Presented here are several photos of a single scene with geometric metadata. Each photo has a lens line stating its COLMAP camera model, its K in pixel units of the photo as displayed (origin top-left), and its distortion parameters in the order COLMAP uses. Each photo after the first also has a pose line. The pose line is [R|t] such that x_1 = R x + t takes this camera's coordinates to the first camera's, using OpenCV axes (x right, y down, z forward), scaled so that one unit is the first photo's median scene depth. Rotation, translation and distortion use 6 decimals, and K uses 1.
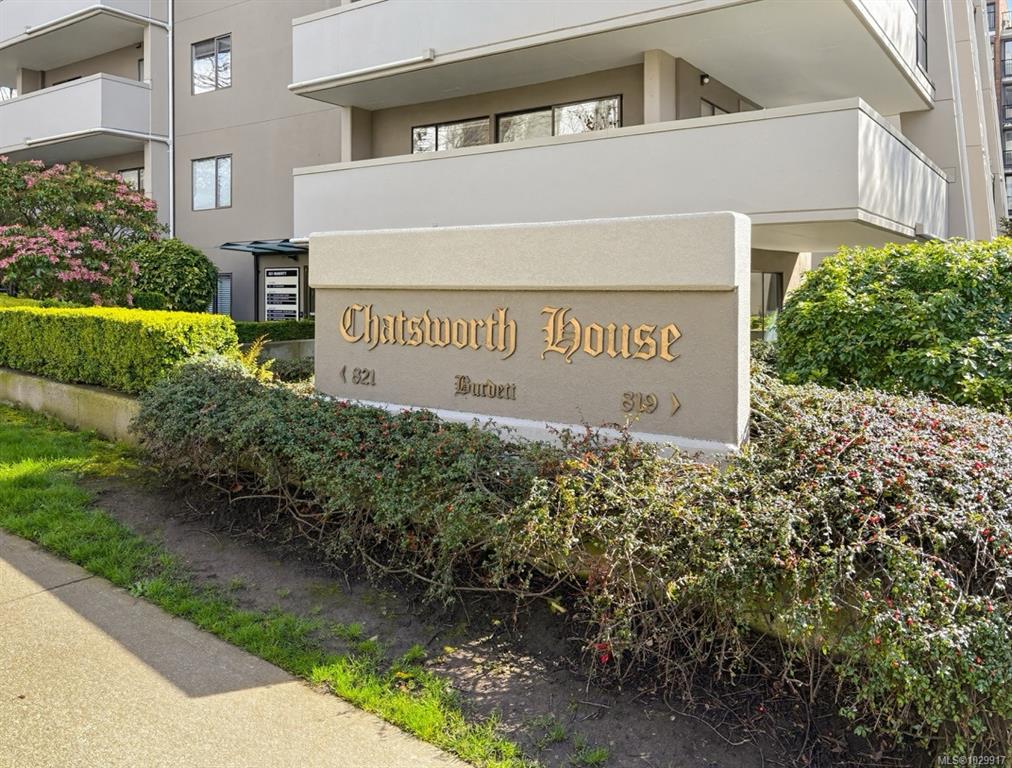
lens RADIAL K [[803.4, 0, 505.6], [0, 803.4, 383.9], [0, 0, 1]] dist [0.010283, 0.002380]
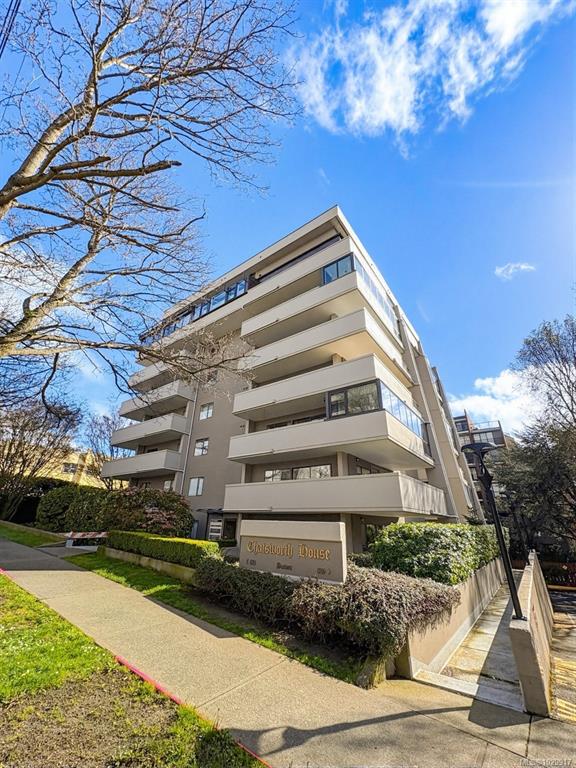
lens RADIAL K [[306.8, 0, 287.2], [0, 306.8, 386.2], [0, 0, 1]] dist [-0.001271, -0.000178]
pose [[0.999303, 0.006541, -0.036758, 0.037247], [-0.024499, 0.857809, -0.513384, 0.019302], [0.028173, 0.513927, 0.857371, -0.756335]]
